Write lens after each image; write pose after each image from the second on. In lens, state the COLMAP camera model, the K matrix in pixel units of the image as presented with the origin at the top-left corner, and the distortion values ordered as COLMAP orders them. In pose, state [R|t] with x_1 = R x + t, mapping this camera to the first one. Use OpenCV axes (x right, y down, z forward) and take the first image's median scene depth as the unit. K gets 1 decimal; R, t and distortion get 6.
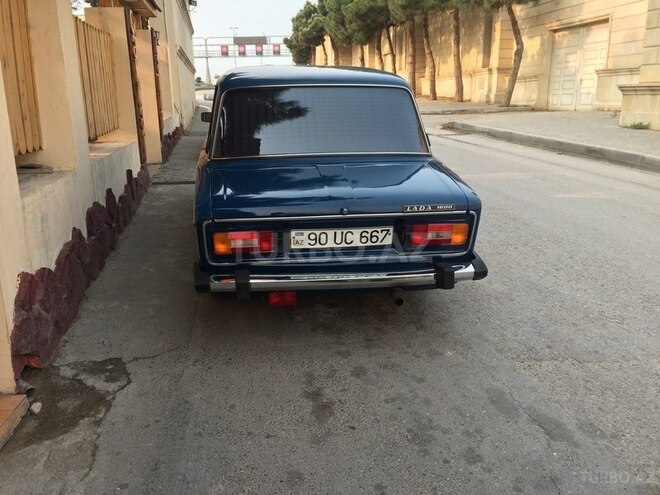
lens RADIAL K [[560.6, 0, 330.0], [0, 560.6, 247.5], [0, 0, 1]] dist [0.093769, -0.127556]
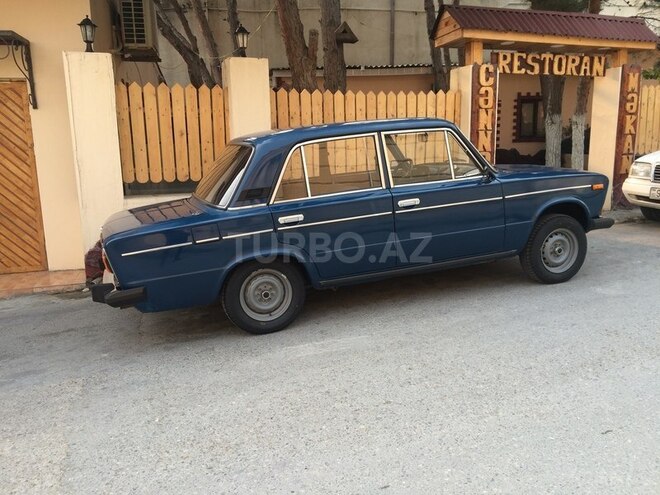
lens RADIAL K [[560.6, 0, 330.0], [0, 560.6, 247.5], [0, 0, 1]] dist [0.093769, -0.127556]
pose [[0.207349, 0.185105, -0.960595, 1.413185], [-0.233101, 0.963001, 0.135252, -0.318621], [0.950089, 0.195872, 0.242826, 1.050667]]
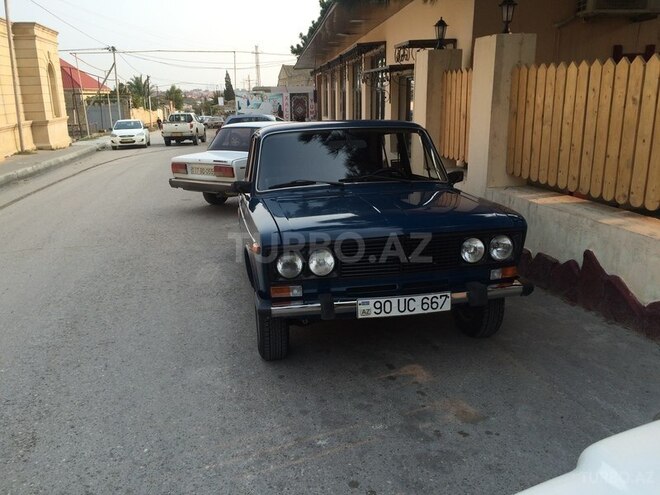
lens RADIAL K [[560.6, 0, 330.0], [0, 560.6, 247.5], [0, 0, 1]] dist [0.093769, -0.127556]
pose [[-0.998298, 0.045647, -0.036305, -0.006389], [0.021591, 0.867488, 0.496990, -0.922359], [0.054180, 0.495360, -0.866996, 2.916867]]
